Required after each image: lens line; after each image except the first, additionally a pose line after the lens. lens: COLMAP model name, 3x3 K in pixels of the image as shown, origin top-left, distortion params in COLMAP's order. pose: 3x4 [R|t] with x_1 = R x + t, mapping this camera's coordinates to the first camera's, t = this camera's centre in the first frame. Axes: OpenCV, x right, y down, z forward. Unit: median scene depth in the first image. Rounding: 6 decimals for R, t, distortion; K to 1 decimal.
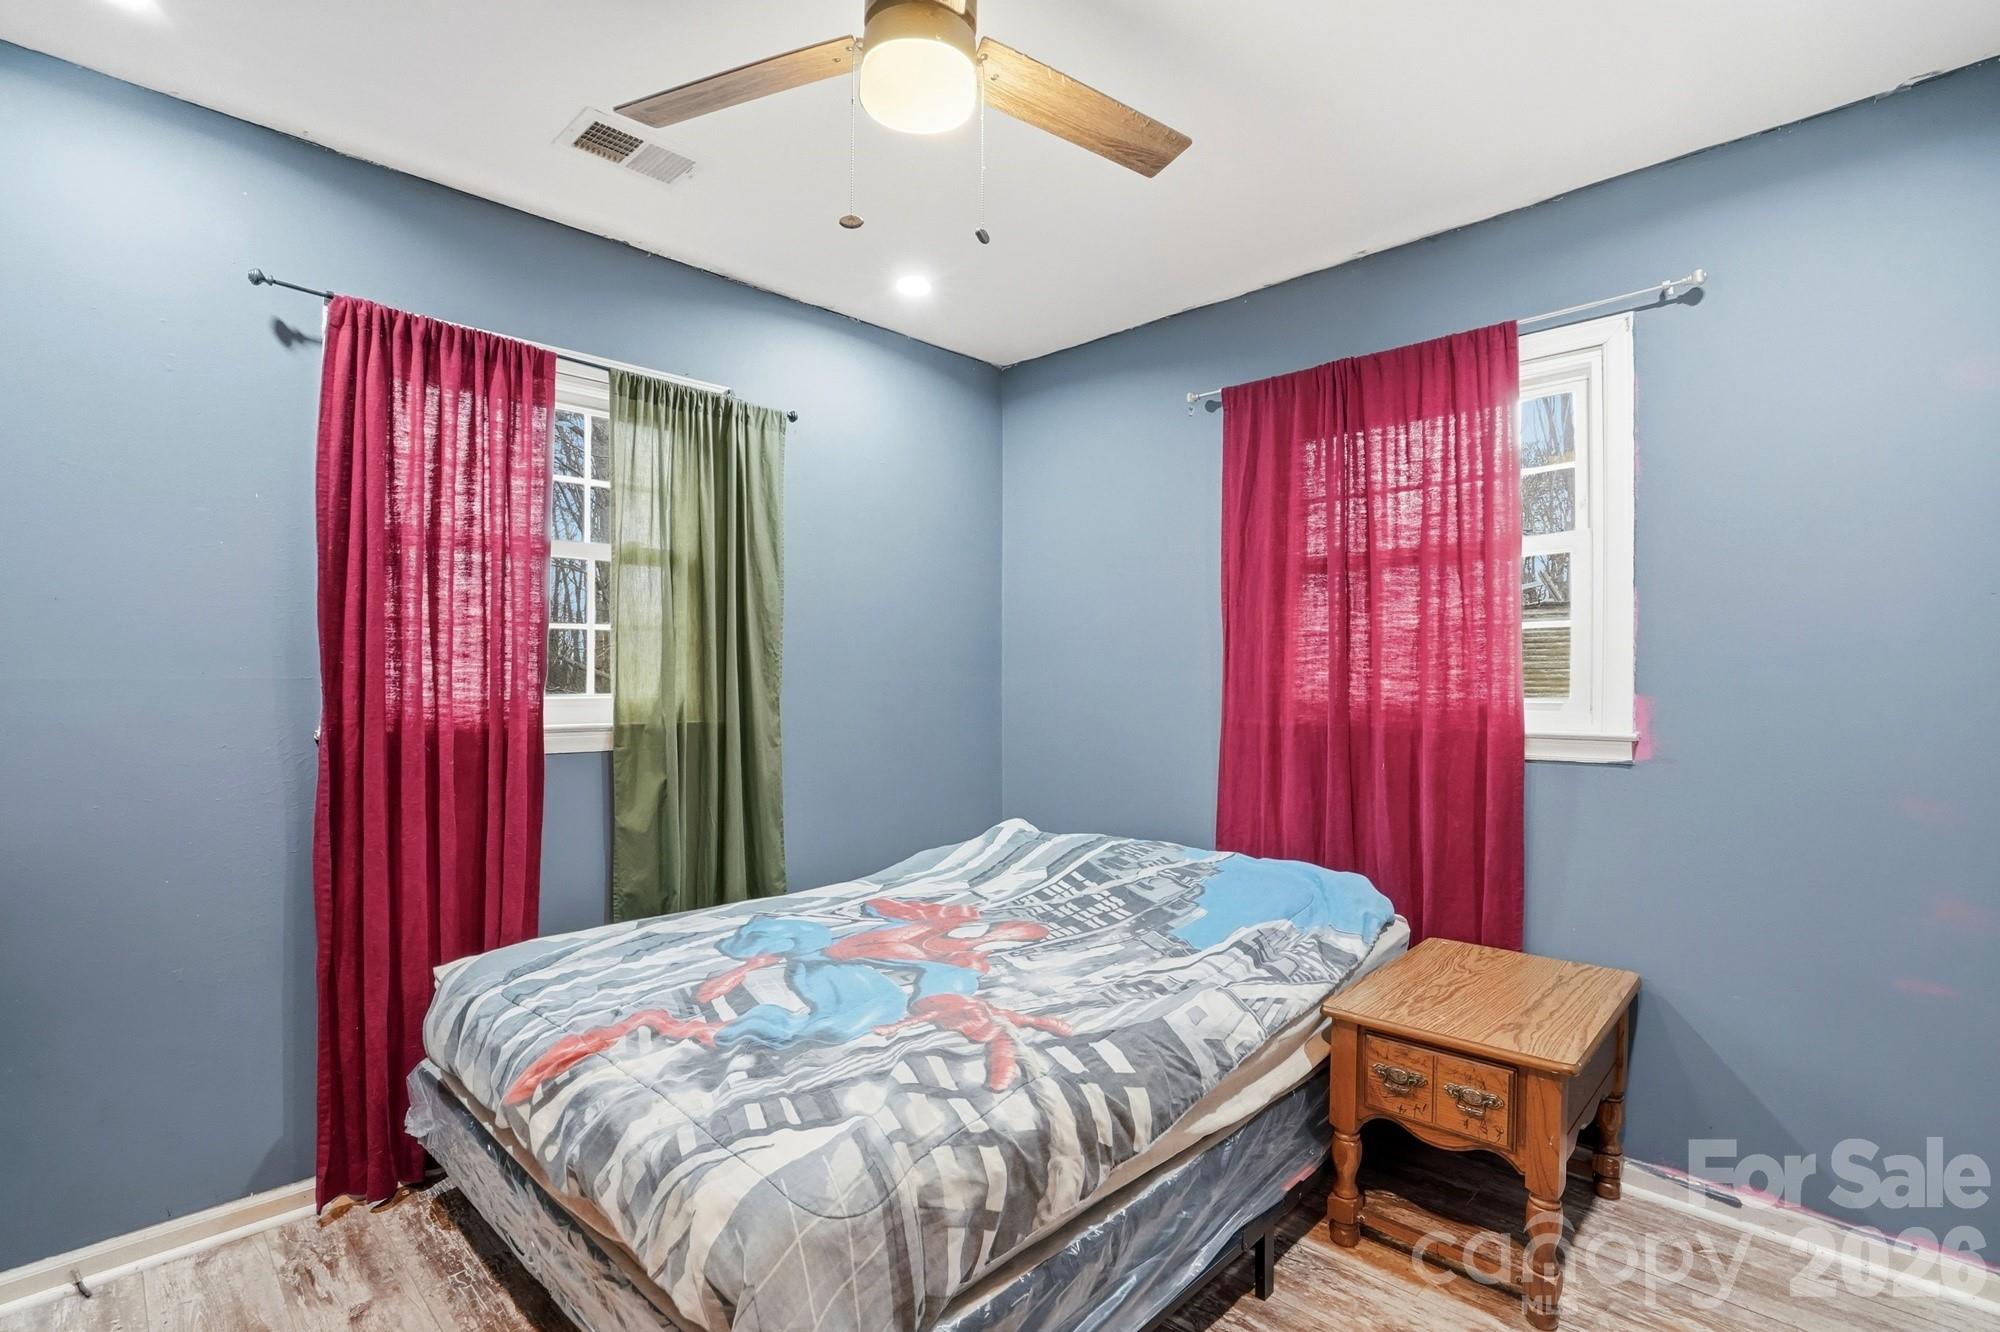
lens RADIAL K [[945.4, 0, 1007.4], [0, 945.4, 665.2], [0, 0, 1]] dist [-0.065825, 0.025757]
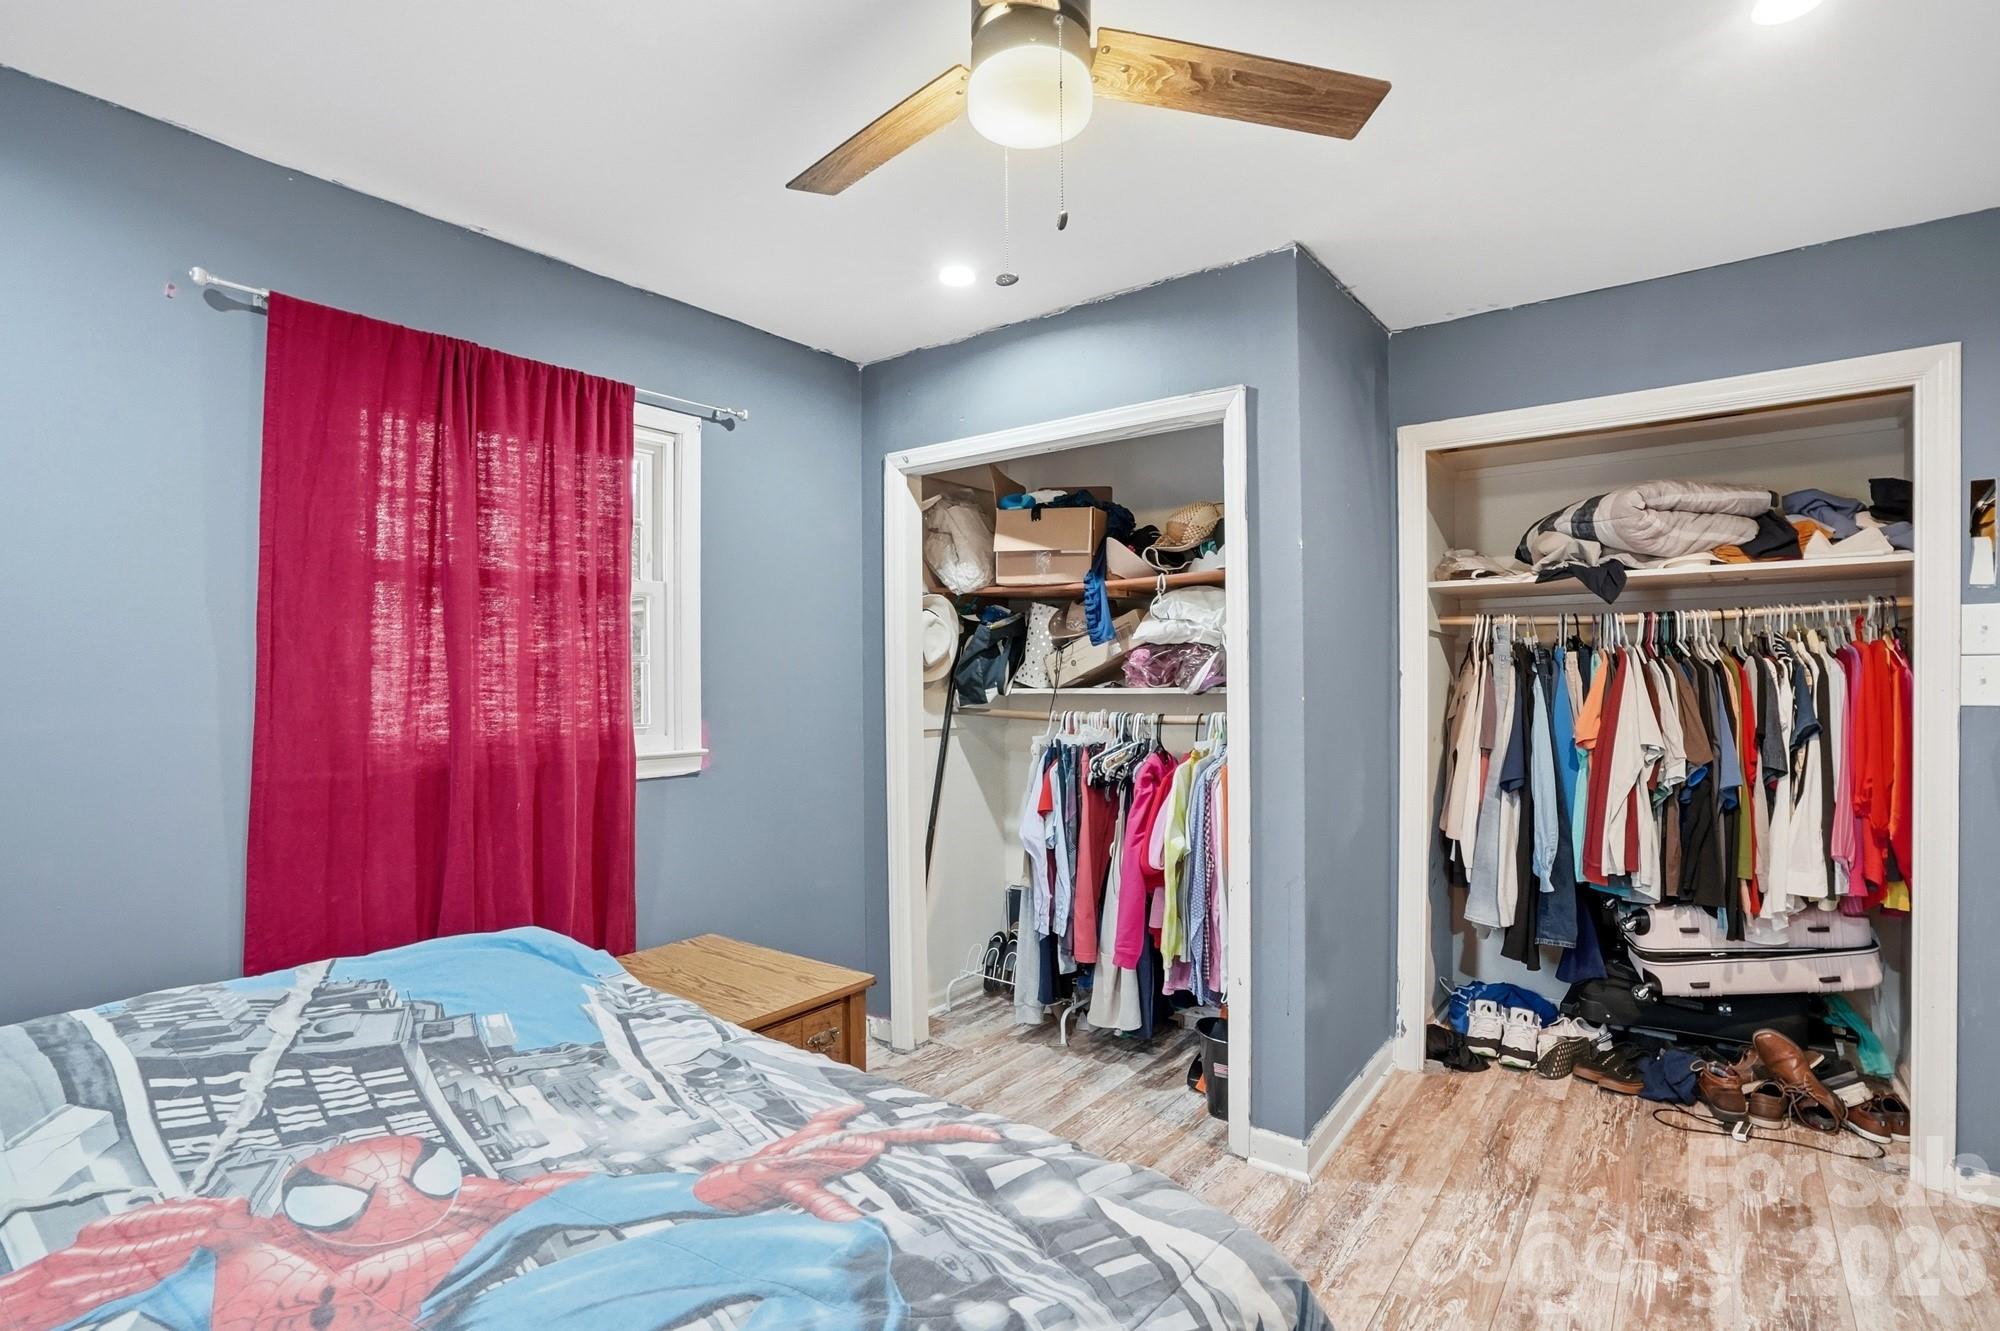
lens RADIAL K [[945.4, 0, 1007.4], [0, 945.4, 664.7], [0, 0, 1]] dist [-0.065825, 0.025757]
pose [[-0.124335, 0.018456, 0.992069, -0.652243], [-0.009214, 0.999762, -0.019754, -0.020211], [-0.992197, -0.011597, -0.124136, 0.725578]]
